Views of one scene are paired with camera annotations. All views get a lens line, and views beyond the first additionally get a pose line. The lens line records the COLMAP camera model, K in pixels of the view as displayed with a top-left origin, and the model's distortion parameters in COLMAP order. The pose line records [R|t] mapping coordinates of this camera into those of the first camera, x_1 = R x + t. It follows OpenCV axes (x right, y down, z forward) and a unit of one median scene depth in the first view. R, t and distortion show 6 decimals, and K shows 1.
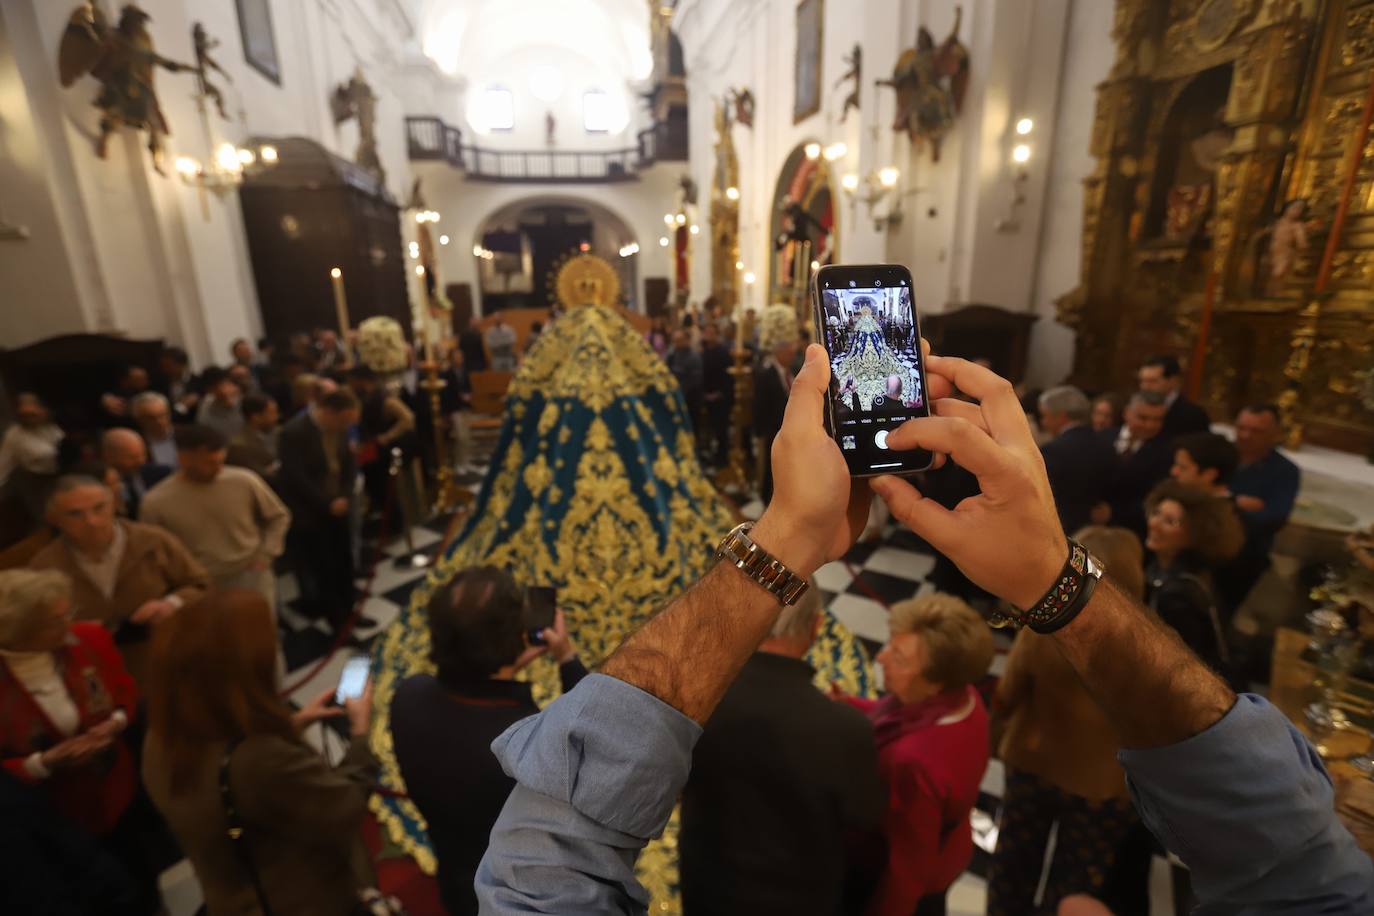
lens RADIAL K [[623.1, 0, 682.7], [0, 623.1, 462.8], [0, 0, 1]] dist [-0.087448, 0.029993]
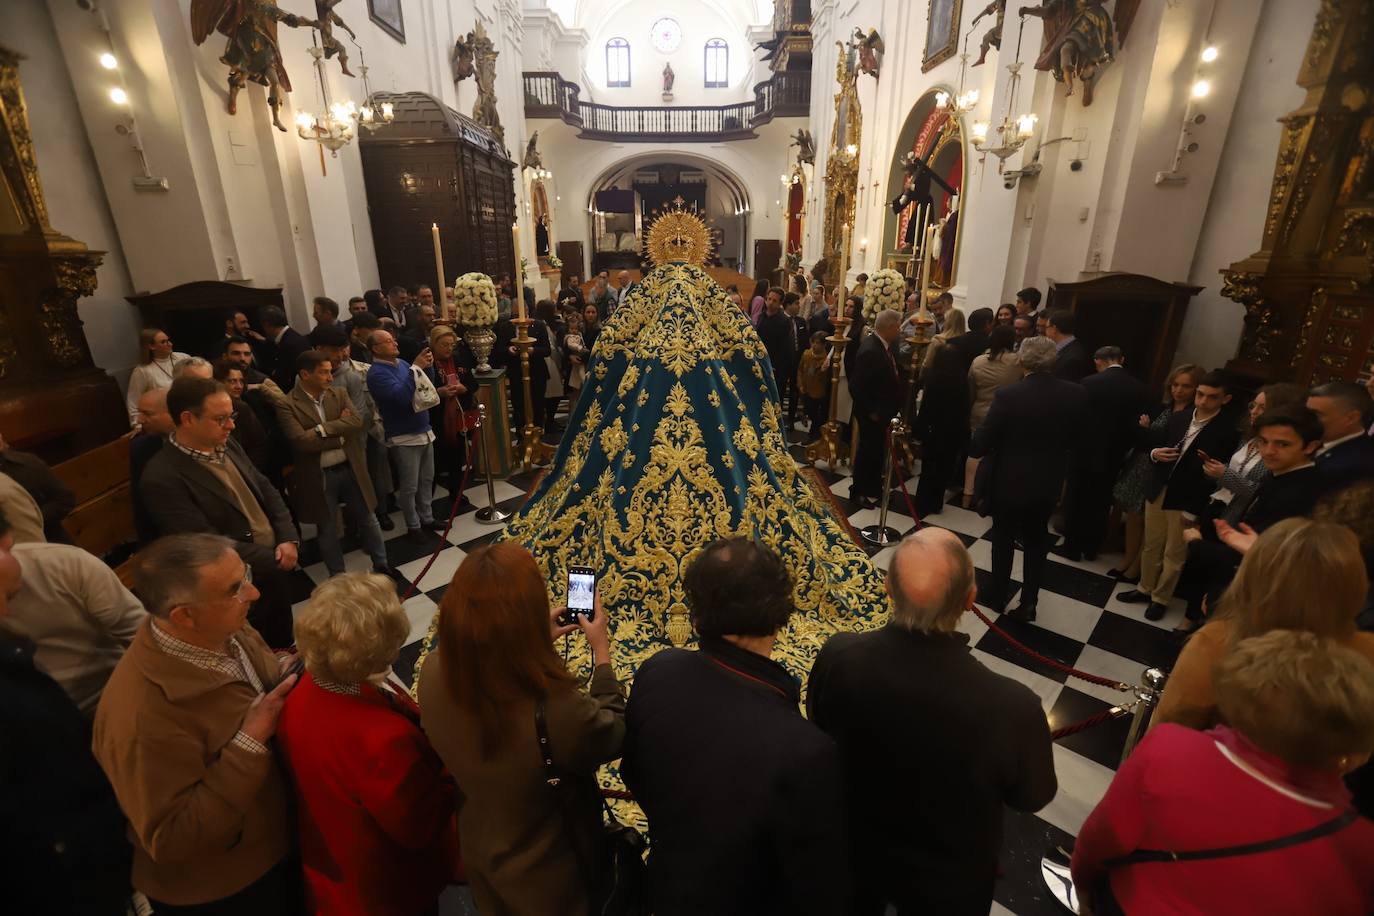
lens RADIAL K [[624.3, 0, 682.2], [0, 624.3, 461.8], [0, 0, 1]] dist [-0.083451, 0.040507]
pose [[0.984536, 0.067777, -0.161542, 0.031776], [-0.058967, 0.996531, 0.058723, -0.006696], [0.164962, -0.048289, 0.985117, 0.047030]]
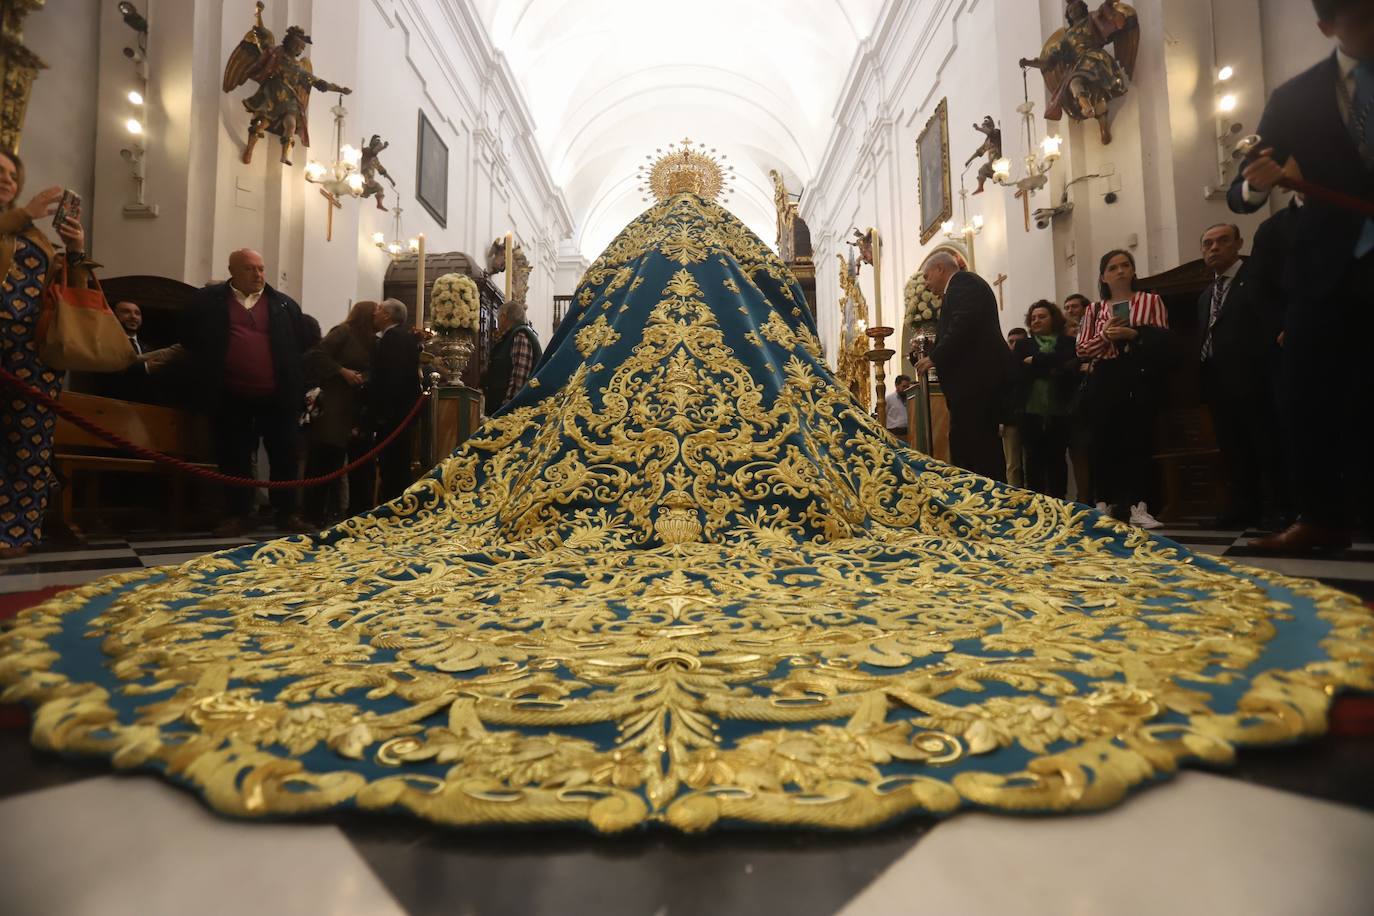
lens RADIAL K [[624.3, 0, 682.2], [0, 624.3, 461.8], [0, 0, 1]] dist [-0.083451, 0.040507]
pose [[0.979111, -0.005798, -0.203244, 0.006601], [-0.063199, 0.941402, -0.331313, 0.365221], [0.193255, 0.337237, 0.921371, 0.398940]]
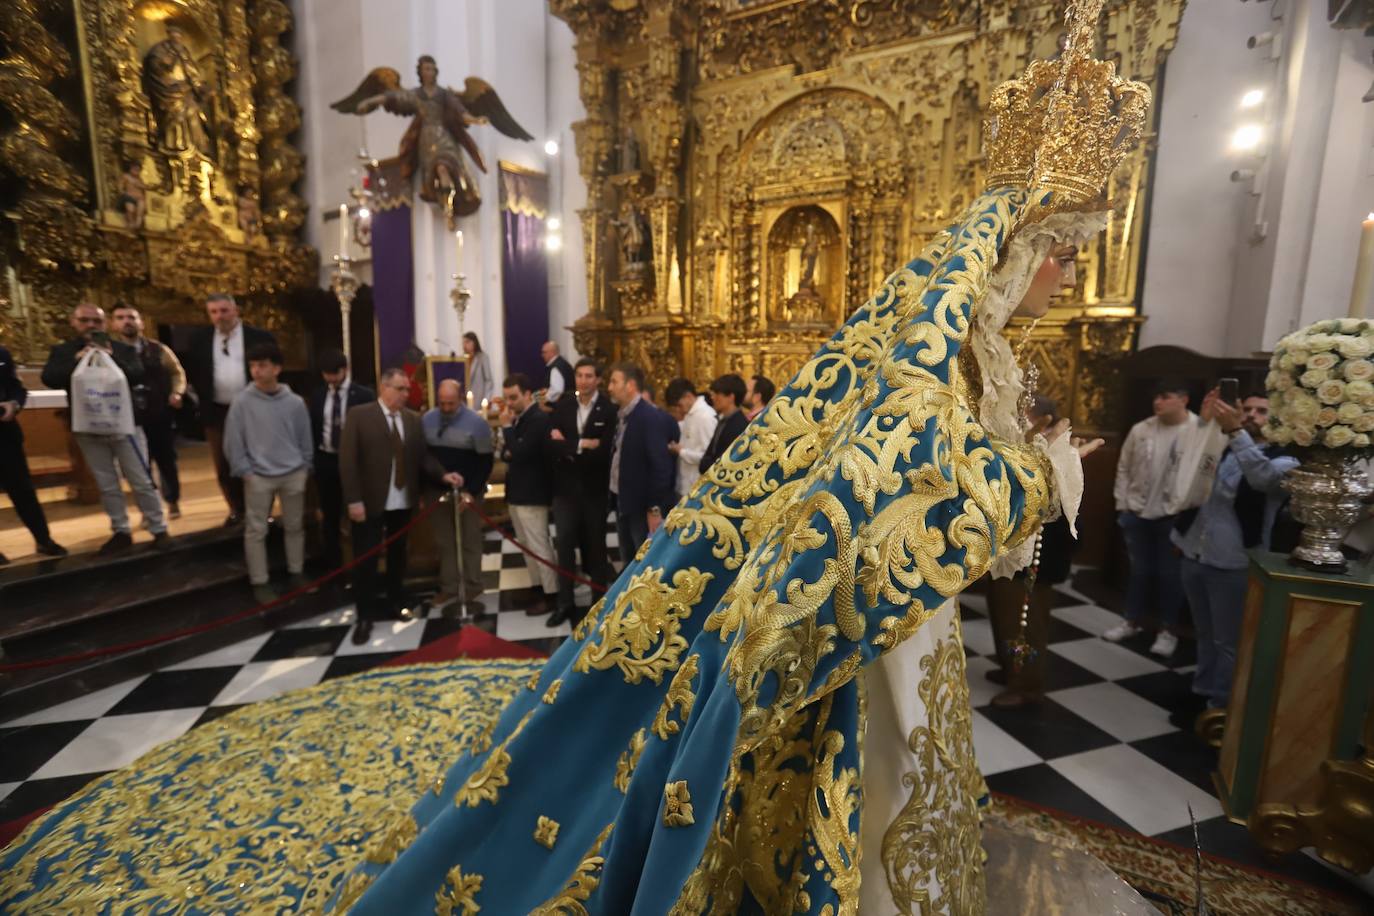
lens RADIAL K [[620.1, 0, 685.2], [0, 620.1, 464.3], [0, 0, 1]] dist [-0.075868, 0.029449]
pose [[-0.654078, 0.129600, -0.745242, 0.107842], [-0.218586, 0.910798, 0.350238, -0.233470], [0.724156, 0.391982, -0.567405, 1.152248]]
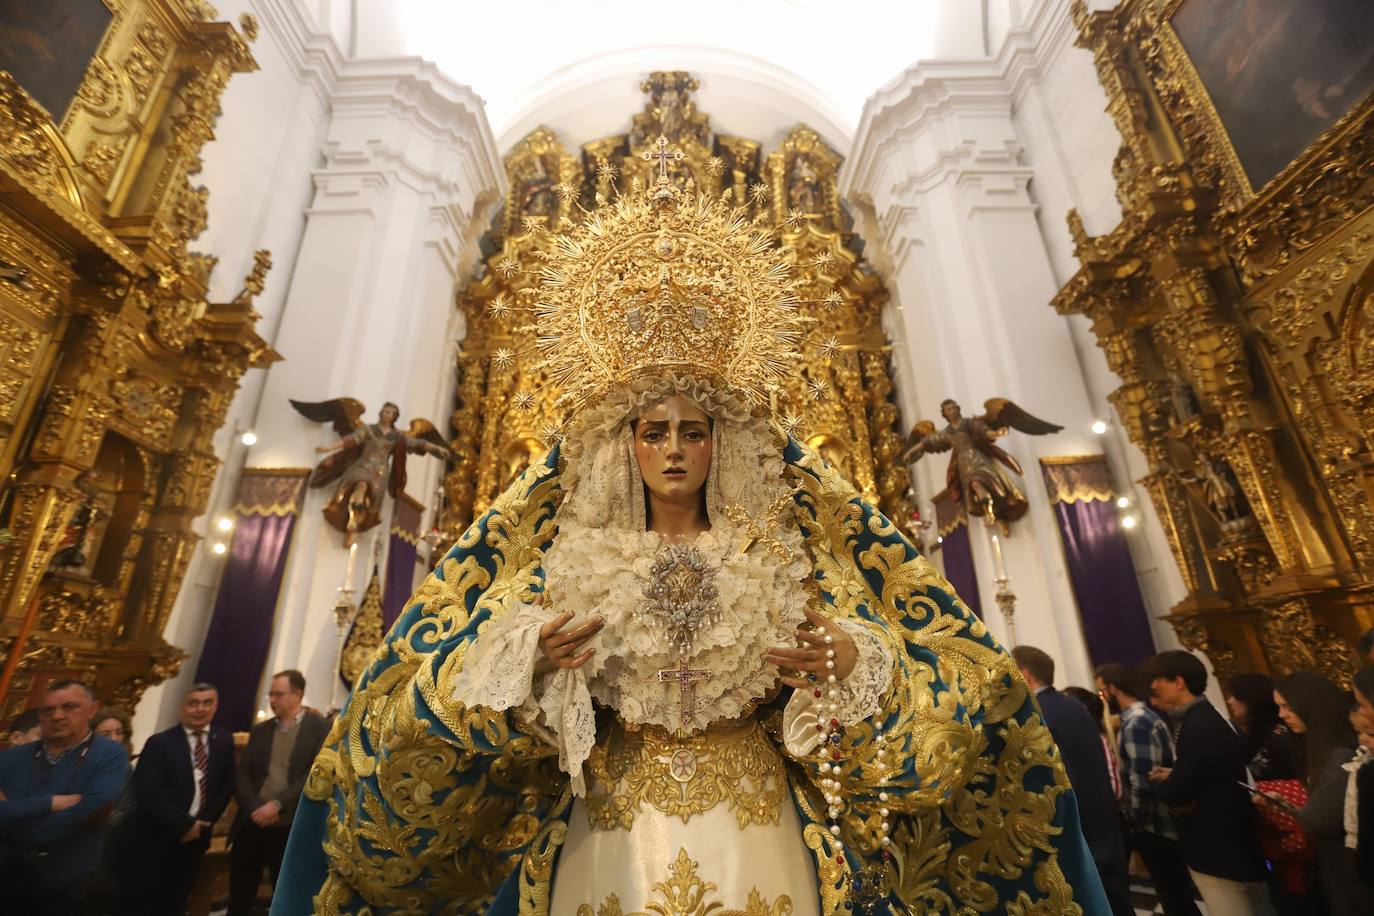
lens RADIAL K [[620.1, 0, 685.2], [0, 620.1, 464.3], [0, 0, 1]] dist [-0.075868, 0.029449]
pose [[-0.982912, 0.096947, 0.156481, -0.207981], [0.084263, 0.992746, -0.085766, -0.223607], [-0.163660, -0.071115, -0.983950, 1.307719]]
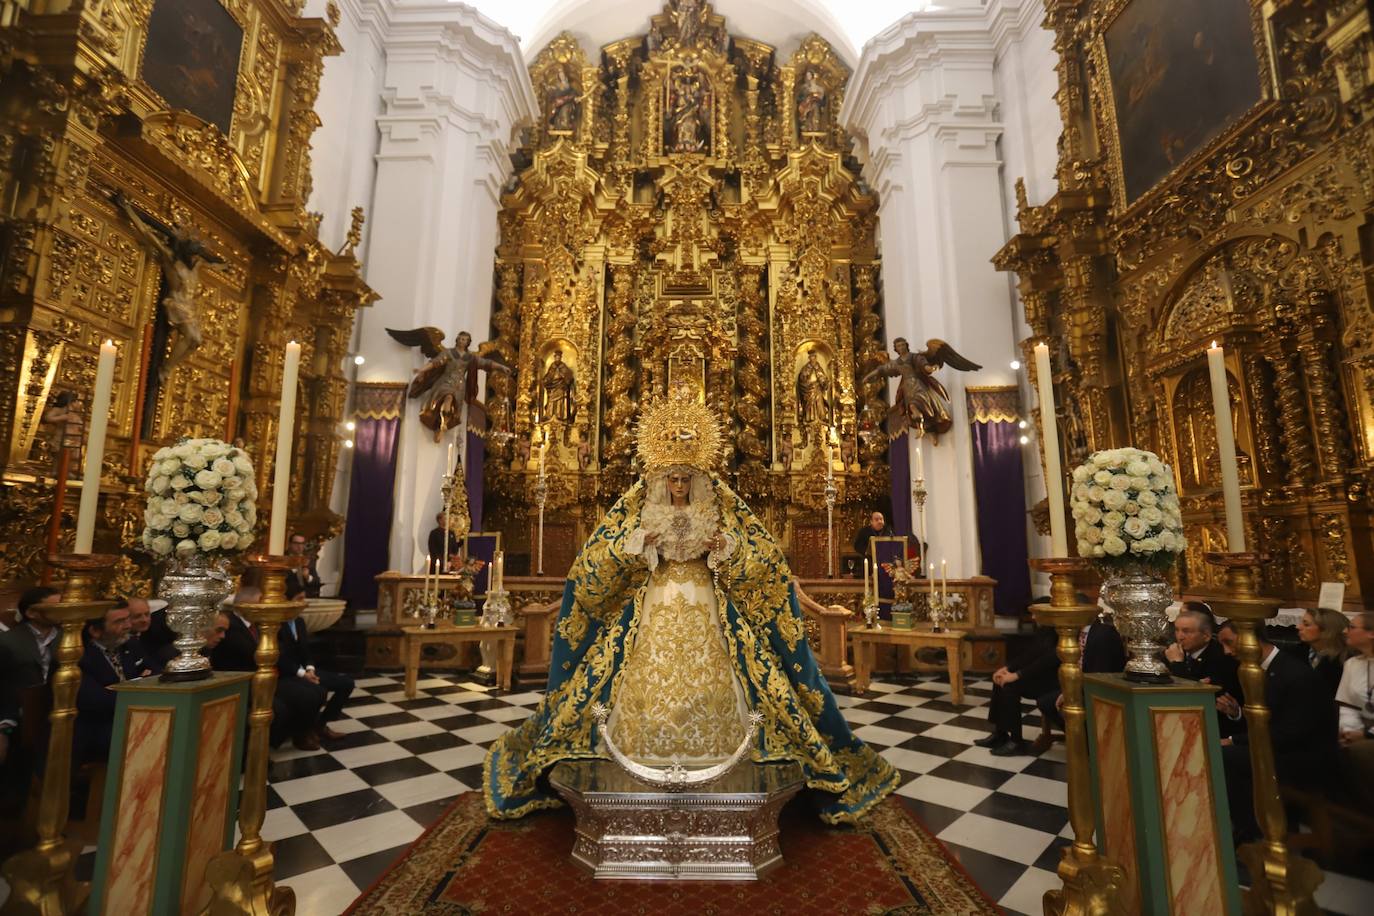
lens RADIAL K [[620.1, 0, 685.2], [0, 620.1, 464.3], [0, 0, 1]] dist [-0.075868, 0.029449]
pose [[-0.981630, 0.036584, 0.187255, -0.323129], [0.061890, 0.989431, 0.131135, -0.375646], [-0.180479, 0.140316, -0.973519, 1.842412]]
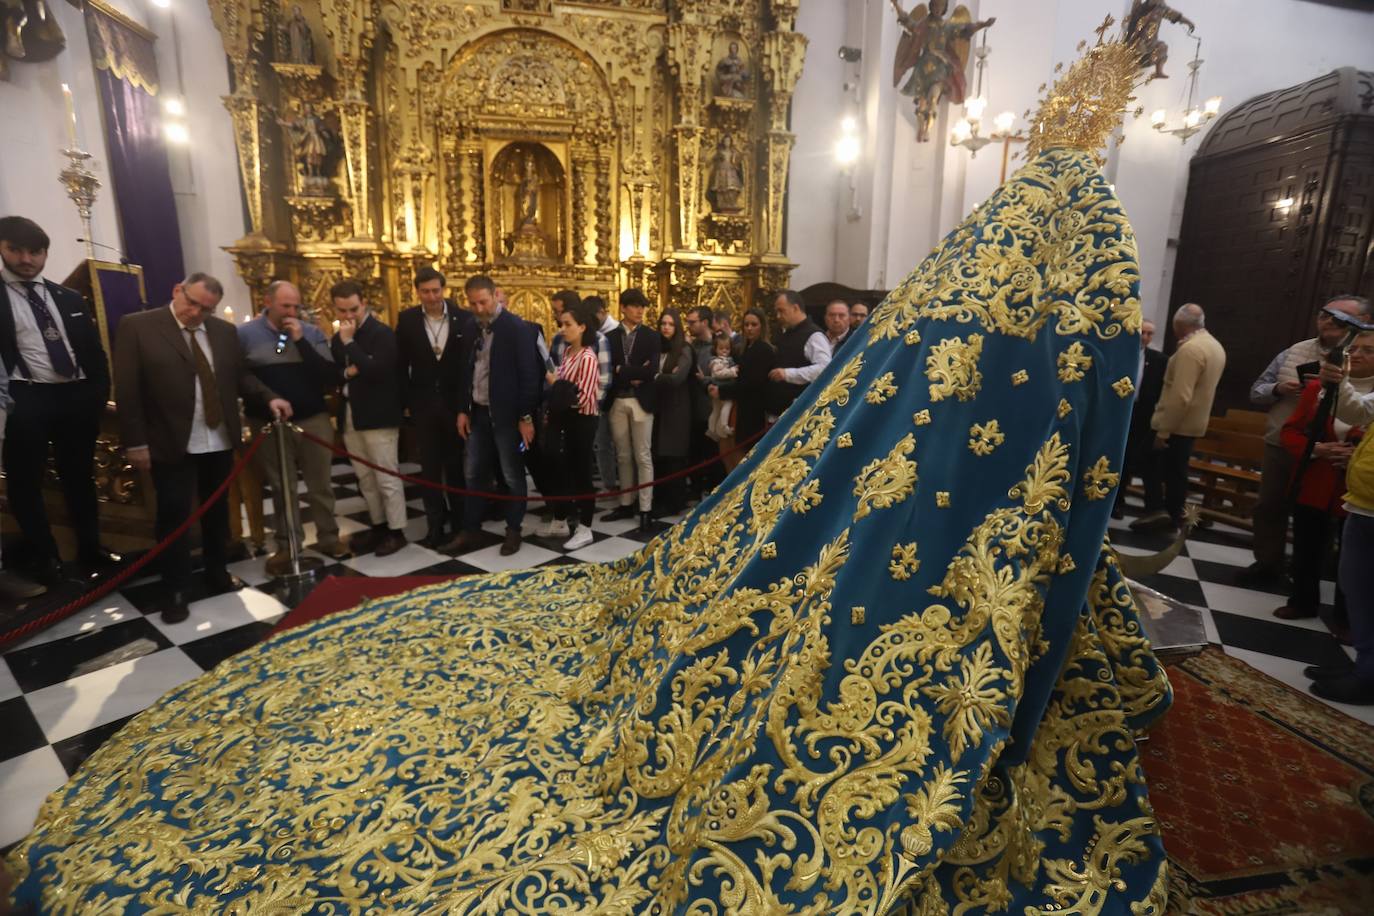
lens RADIAL K [[620.1, 0, 685.2], [0, 620.1, 464.3], [0, 0, 1]] dist [-0.075868, 0.029449]
pose [[-0.018503, 0.216942, -0.976009, 0.377425], [-0.305595, 0.928234, 0.212116, -0.048602], [0.951982, 0.302188, 0.049122, 0.834610]]
